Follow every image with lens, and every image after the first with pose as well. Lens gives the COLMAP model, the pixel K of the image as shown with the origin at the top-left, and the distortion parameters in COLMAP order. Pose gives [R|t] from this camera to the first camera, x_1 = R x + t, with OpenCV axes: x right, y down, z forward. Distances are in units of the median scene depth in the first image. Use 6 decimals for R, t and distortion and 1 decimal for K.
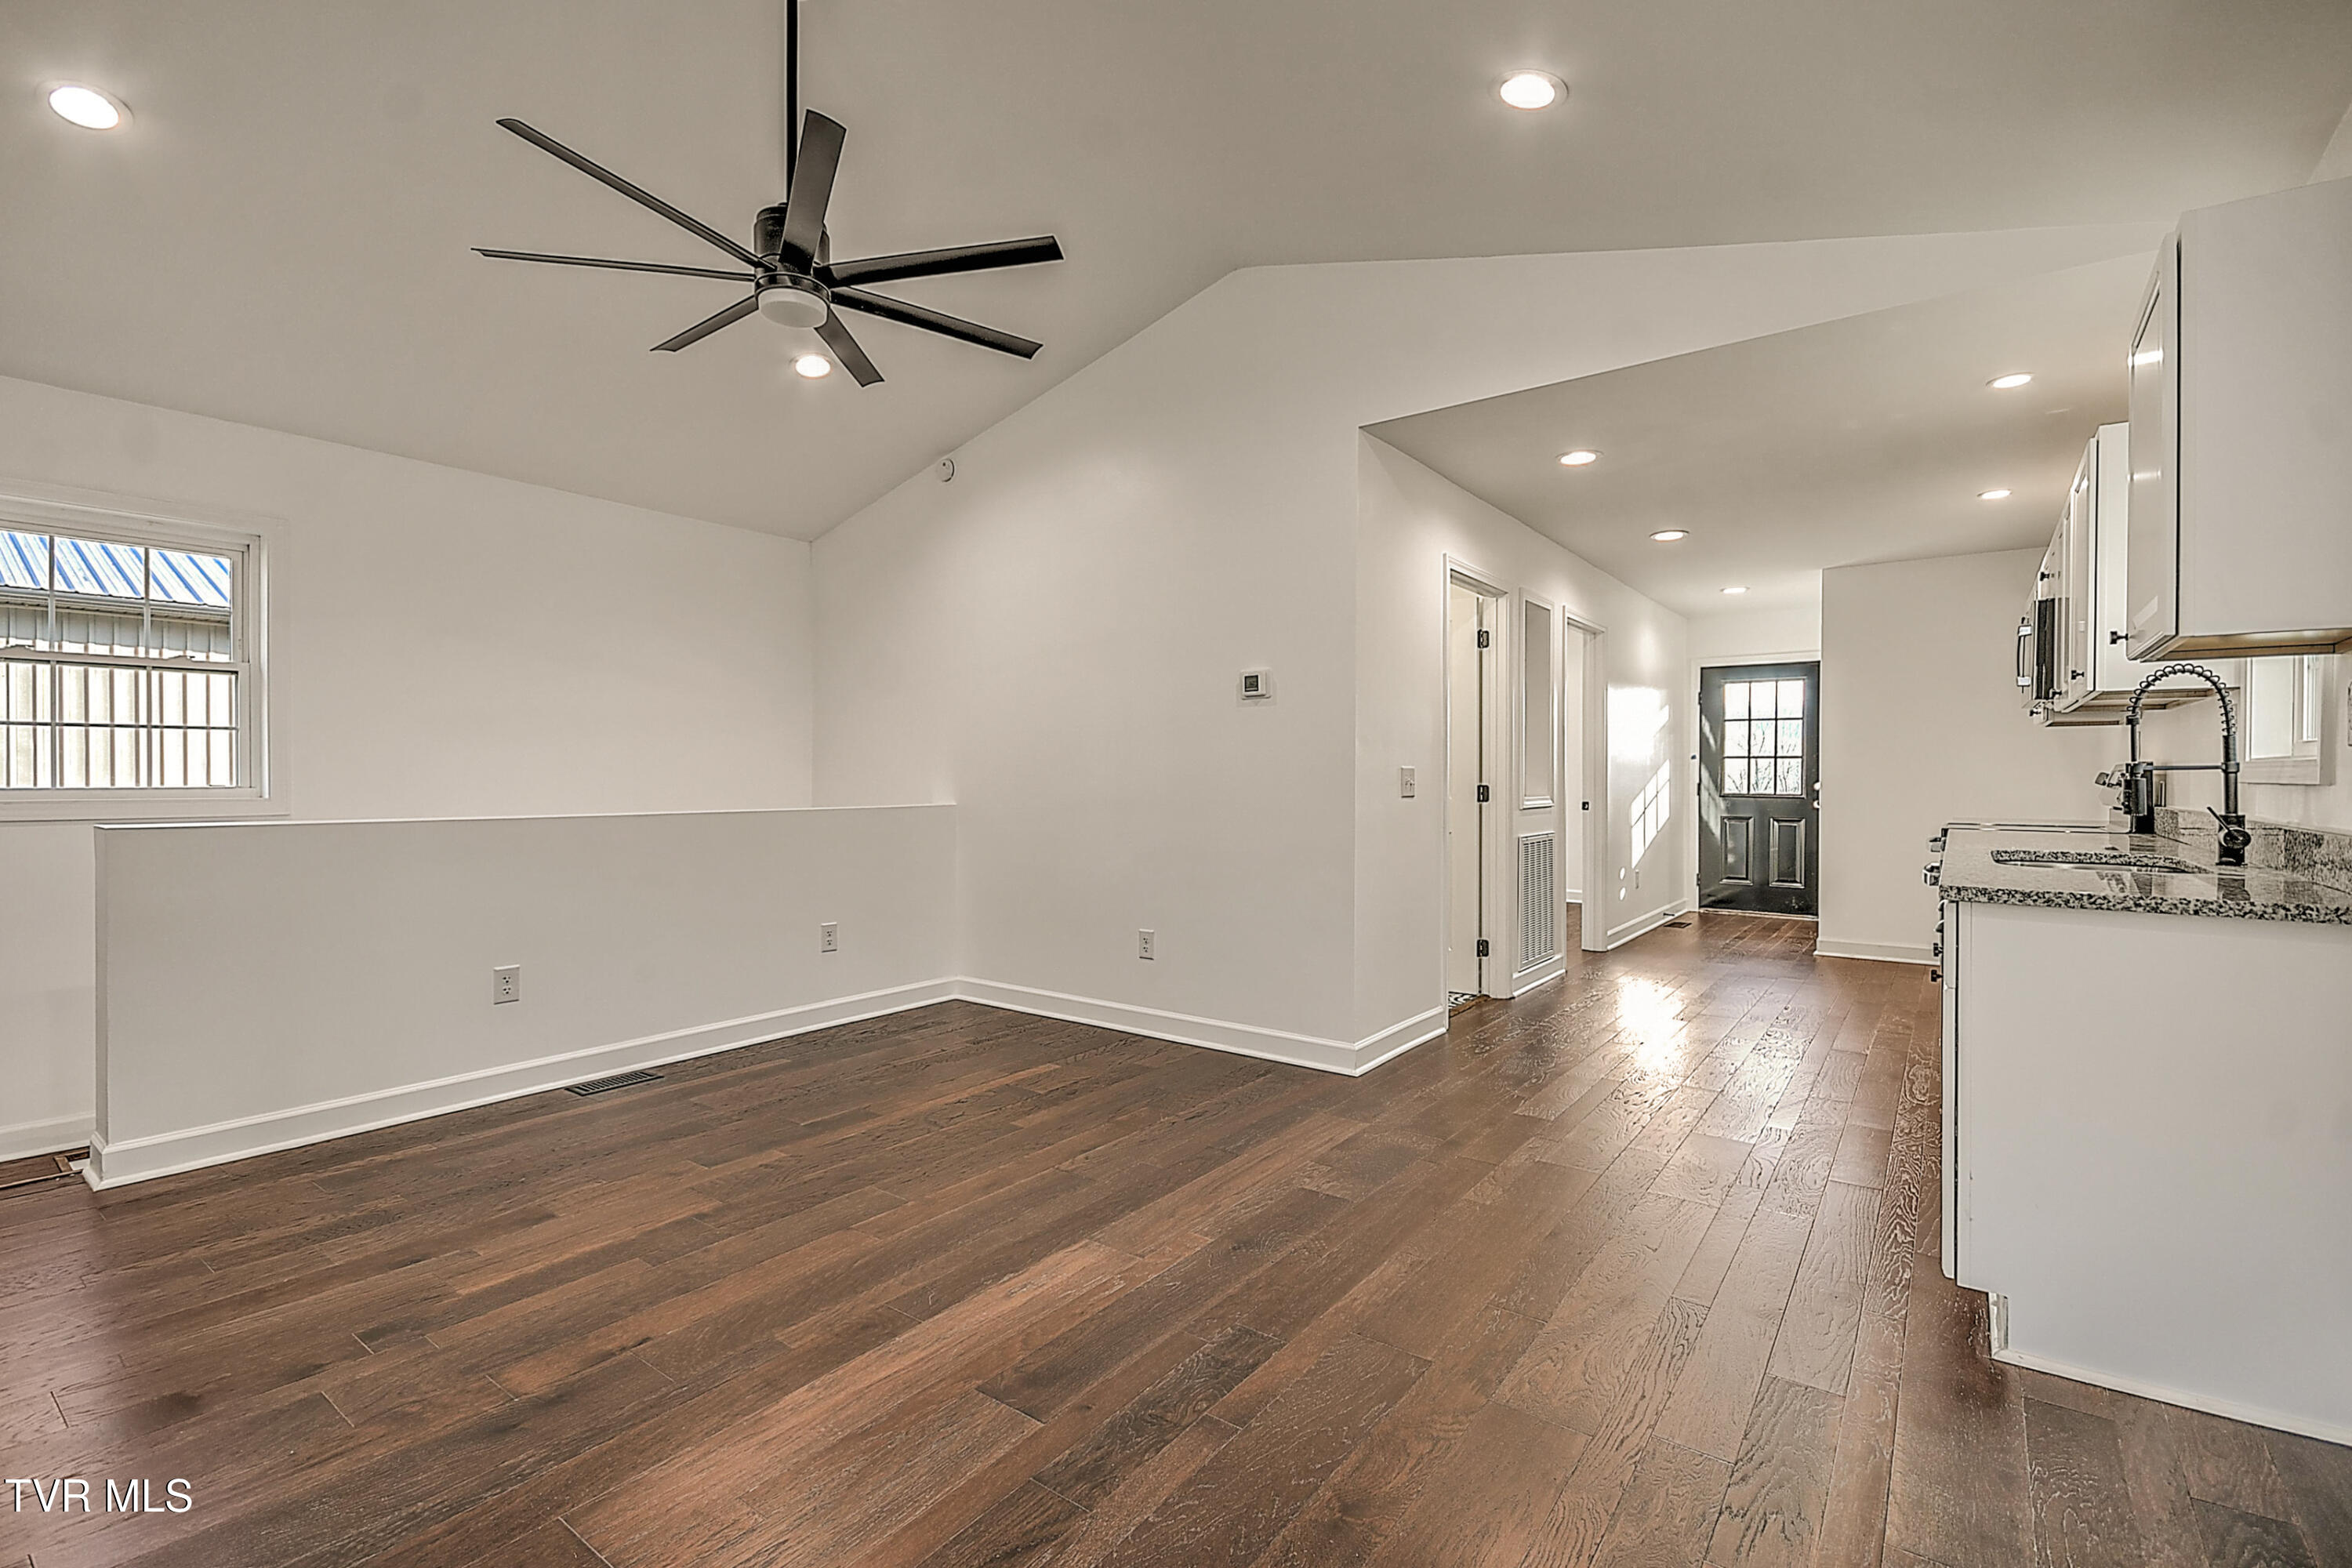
lens RADIAL K [[1054.7, 0, 1163.6], [0, 1054.7, 790.3], [0, 0, 1]] dist [0.016467, -0.008164]
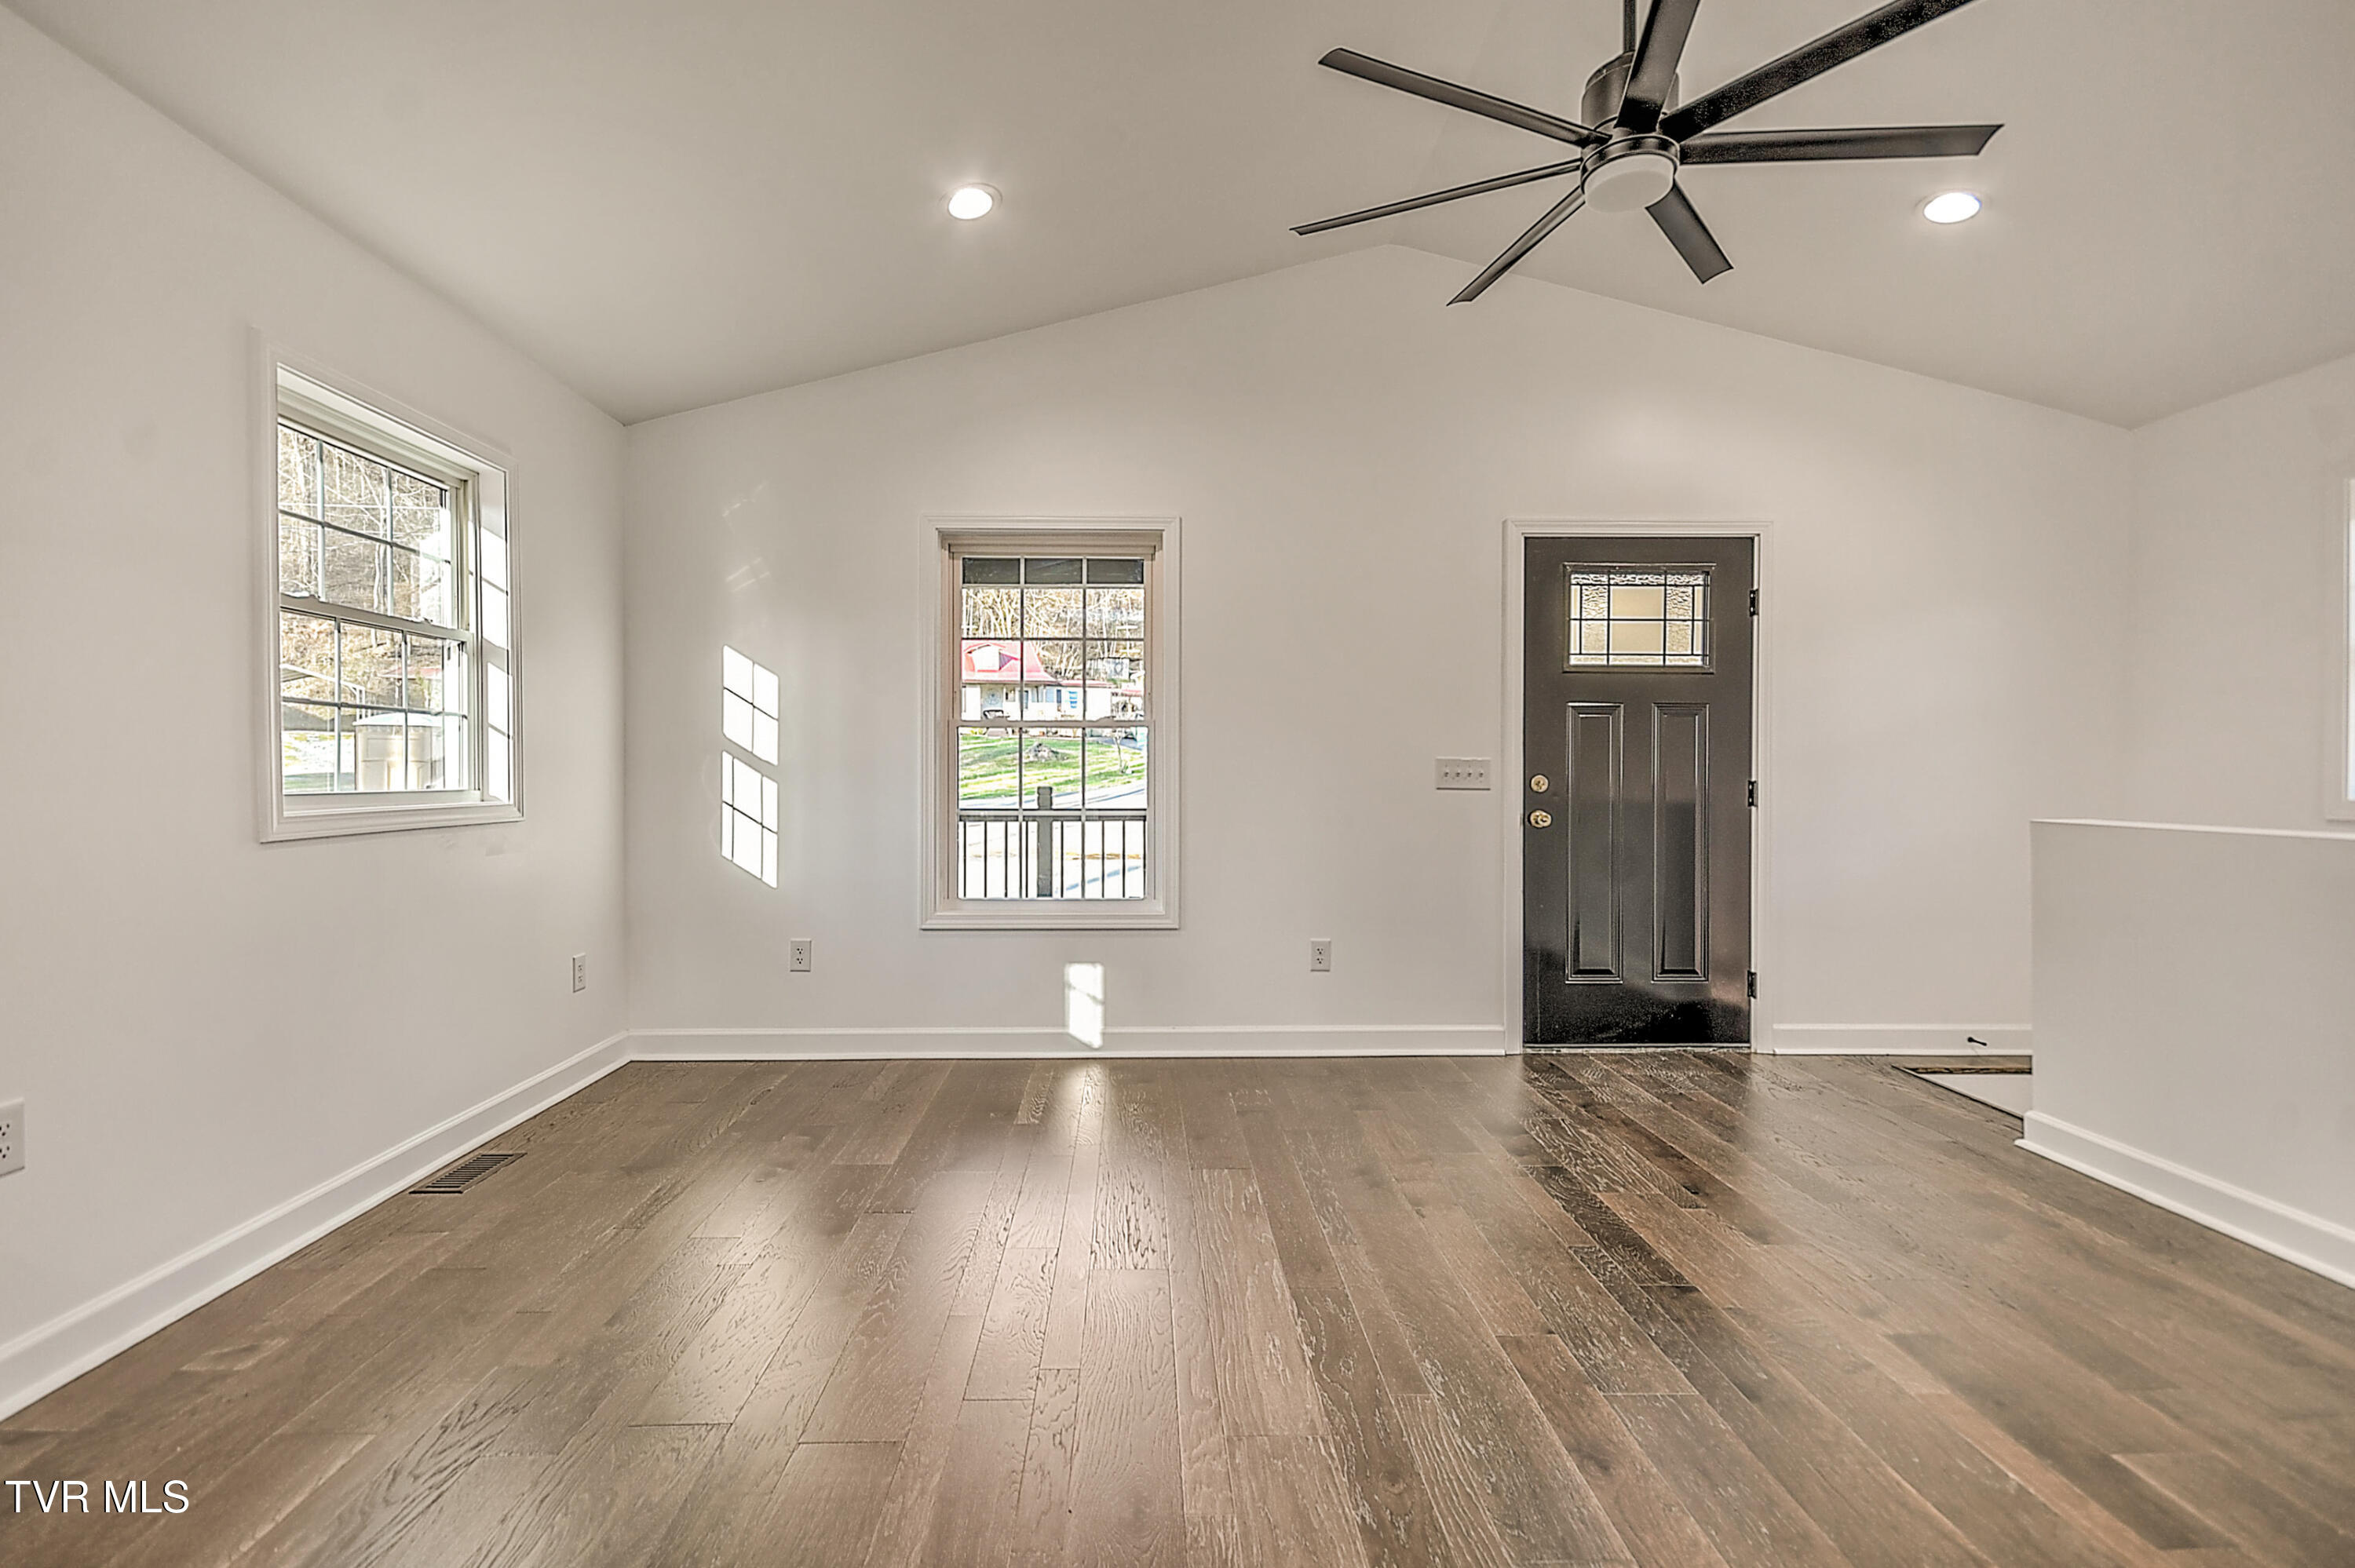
lens RADIAL K [[1055.9, 0, 1135.4], [0, 1055.9, 781.0], [0, 0, 1]] dist [0.016467, -0.008164]
pose [[-0.797595, 0.001626, -0.603192, 0.218622], [-0.011938, 0.999758, 0.018482, -0.007270], [0.603076, 0.021942, -0.797382, 0.719875]]
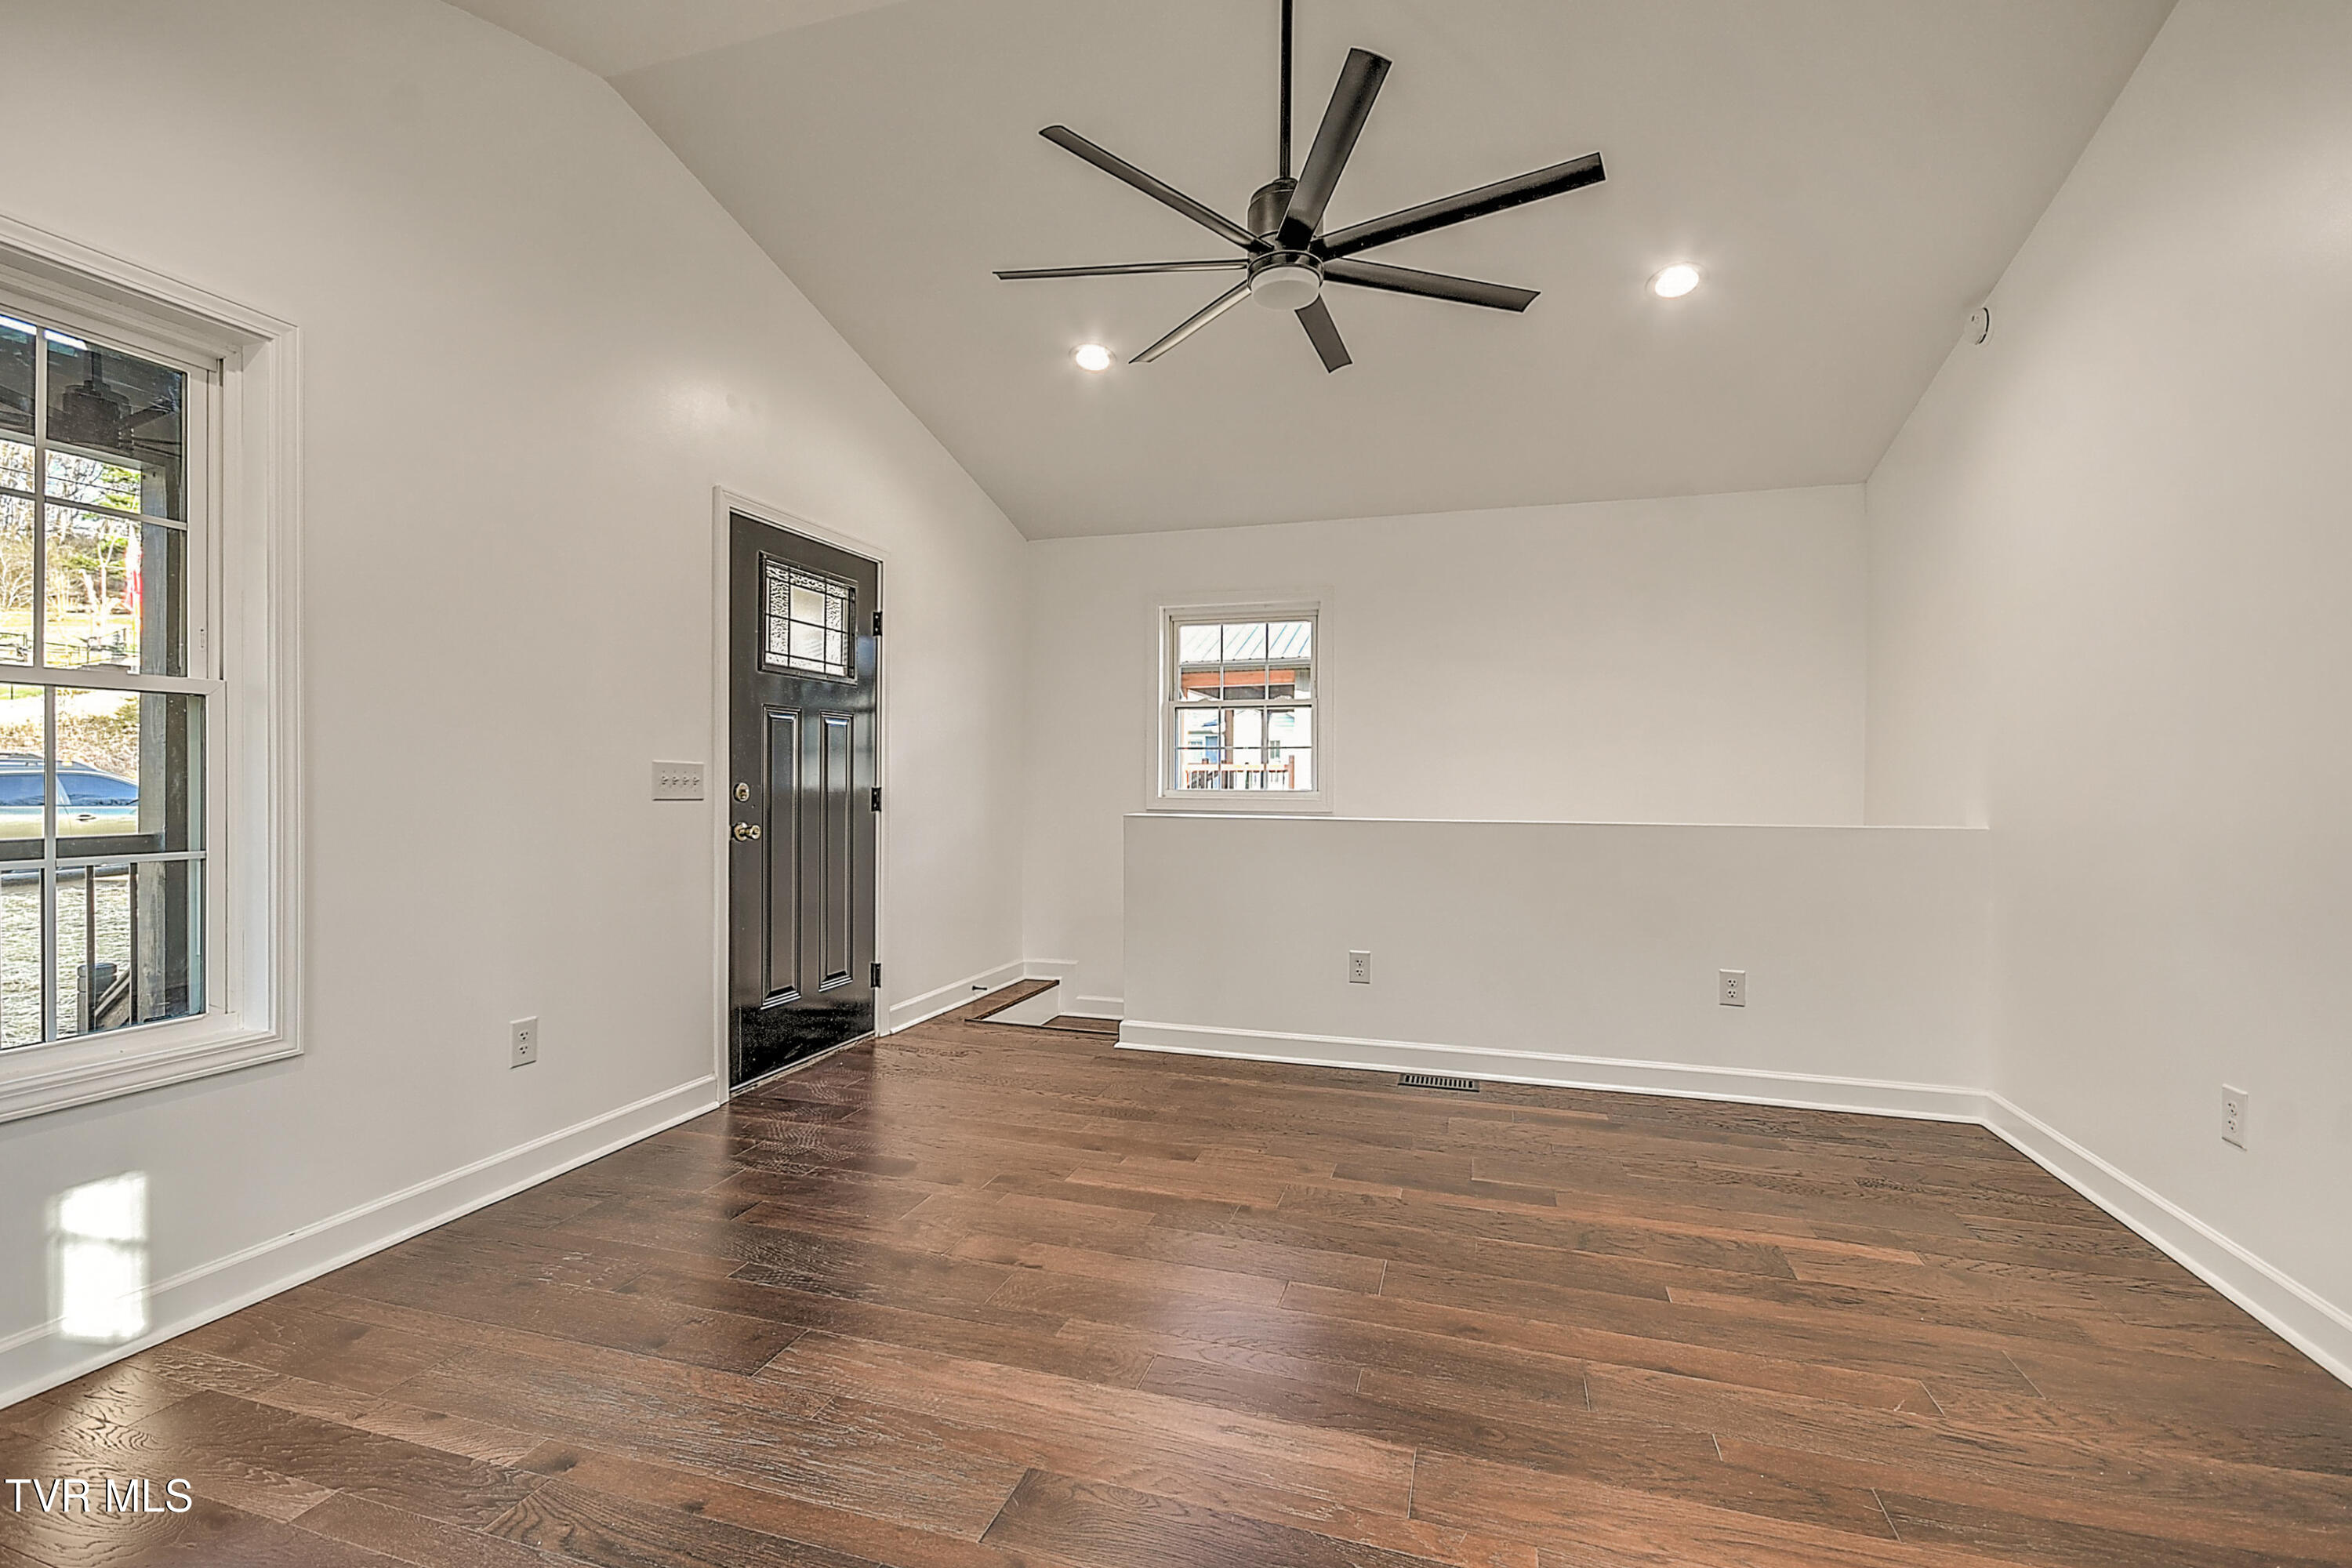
lens RADIAL K [[1054.7, 0, 1159.9], [0, 1054.7, 781.0], [0, 0, 1]] dist [0.016467, -0.008164]
pose [[0.328053, 0.000370, -0.944659, 0.258536], [-0.018276, 0.999815, -0.005956, -0.002448], [0.944483, 0.019218, 0.327999, 0.297399]]
